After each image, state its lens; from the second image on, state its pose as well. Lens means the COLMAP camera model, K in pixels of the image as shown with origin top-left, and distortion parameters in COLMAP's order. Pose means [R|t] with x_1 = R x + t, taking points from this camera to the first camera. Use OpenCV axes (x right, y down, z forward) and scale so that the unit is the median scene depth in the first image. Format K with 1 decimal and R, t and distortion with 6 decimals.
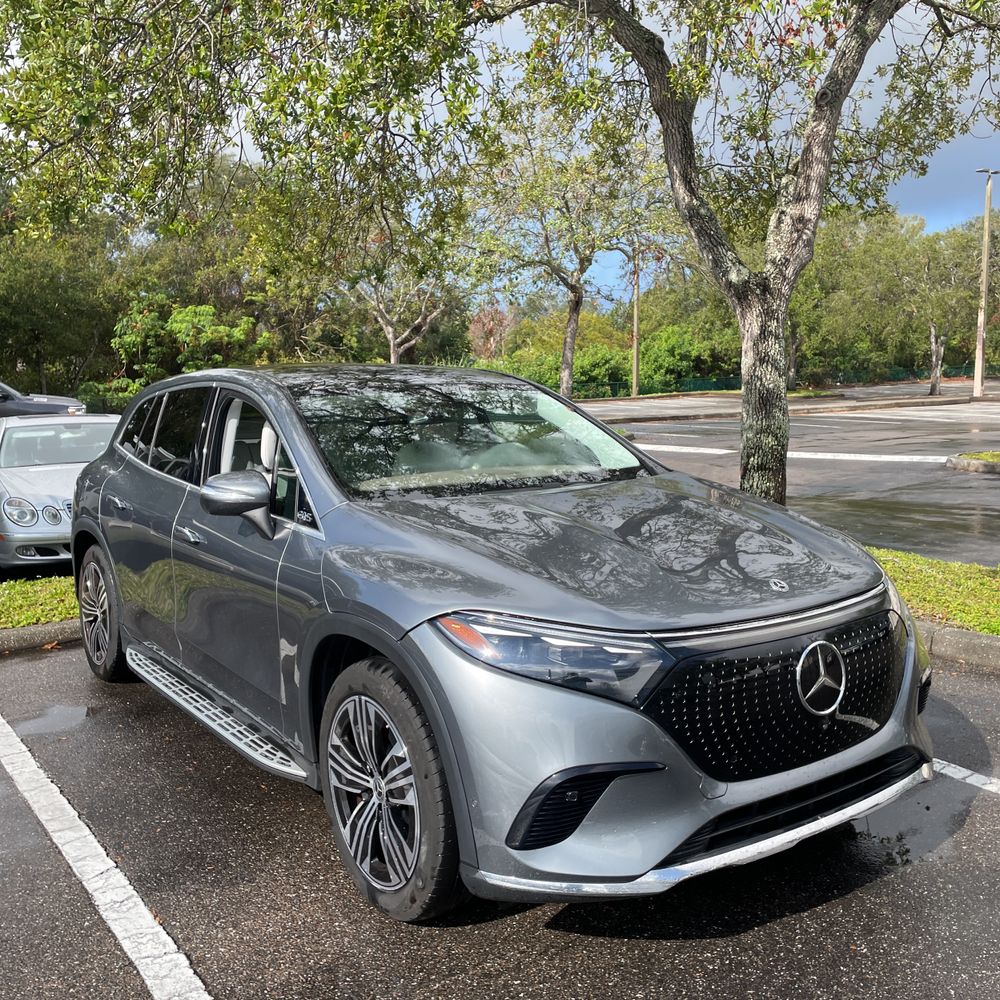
lens RADIAL K [[1011.7, 0, 491.2], [0, 1011.7, 513.4], [0, 0, 1]] dist [0.045734, 0.000000]
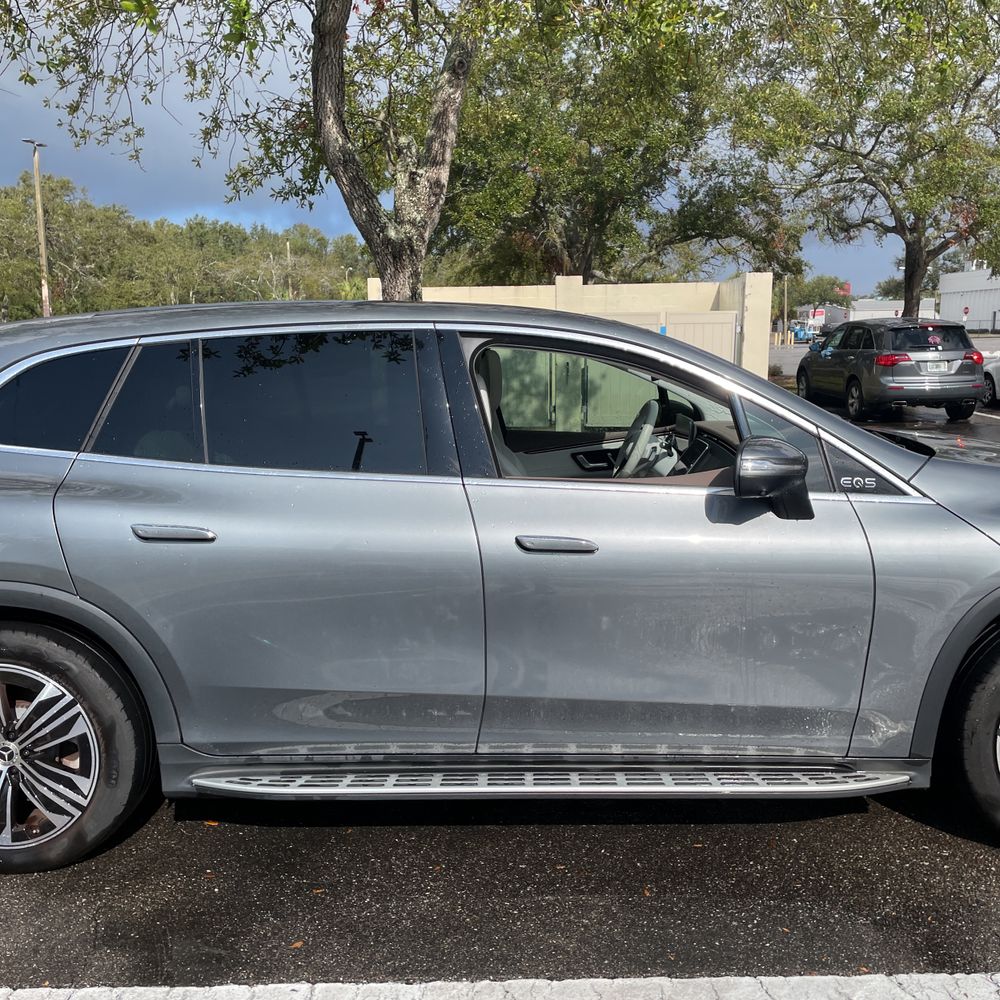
lens RADIAL K [[1011.7, 0, 511.5], [0, 1011.7, 519.2], [0, 0, 1]] dist [0.045734, 0.000000]
pose [[0.575749, -0.122229, 0.808439, -0.503228], [0.100660, 0.991837, 0.078270, -0.030257], [-0.811407, 0.036314, 0.583353, 0.362813]]
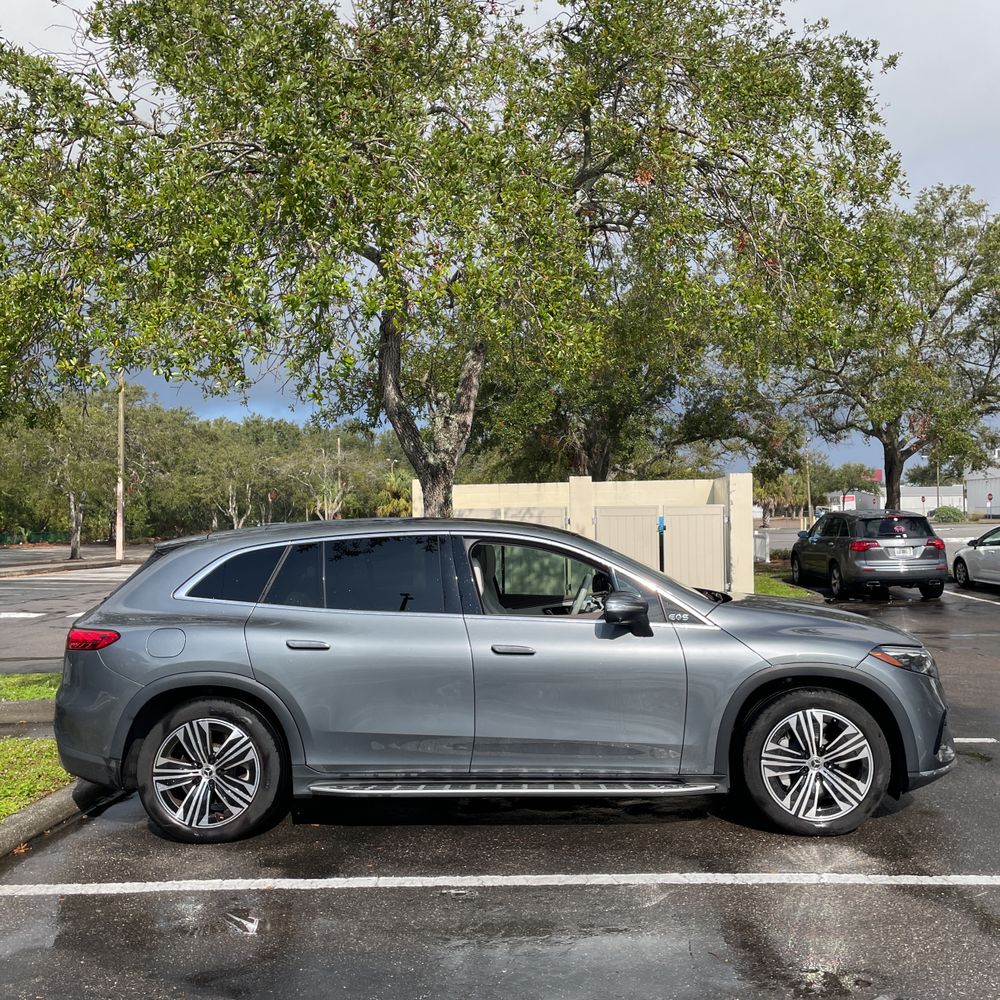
lens RADIAL K [[1011.7, 0, 520.1], [0, 1011.7, 496.1], [0, 0, 1]] dist [0.045734, 0.000000]
pose [[0.600088, 0.039890, 0.798939, -0.760462], [0.103107, 0.986567, -0.126703, -0.004527], [-0.793261, 0.158409, 0.587915, 0.127918]]
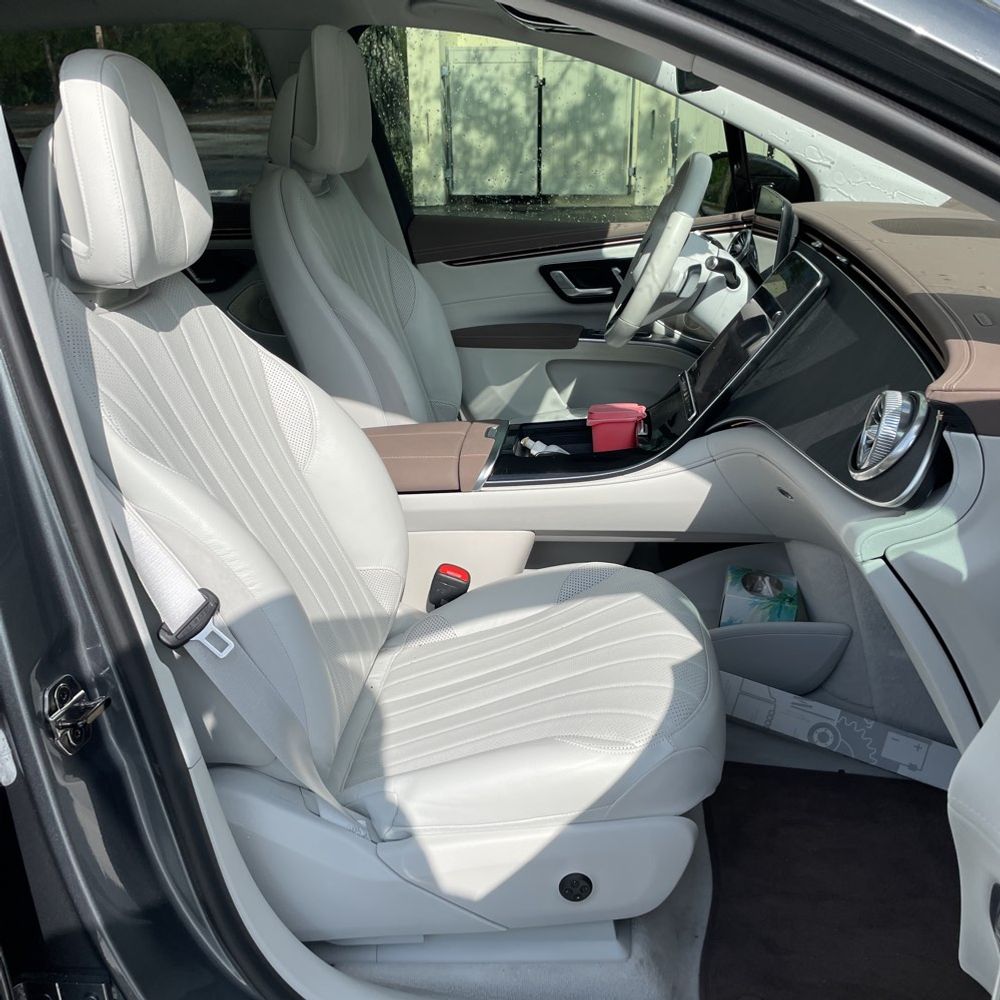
lens RADIAL K [[1011.7, 0, 498.5], [0, 1011.7, 503.8], [0, 0, 1]] dist [0.045734, 0.000000]
pose [[0.660707, -0.259944, 0.704199, -0.219194], [0.087813, 0.958450, 0.271408, -0.033587], [-0.745490, -0.117483, 0.656081, 0.491828]]
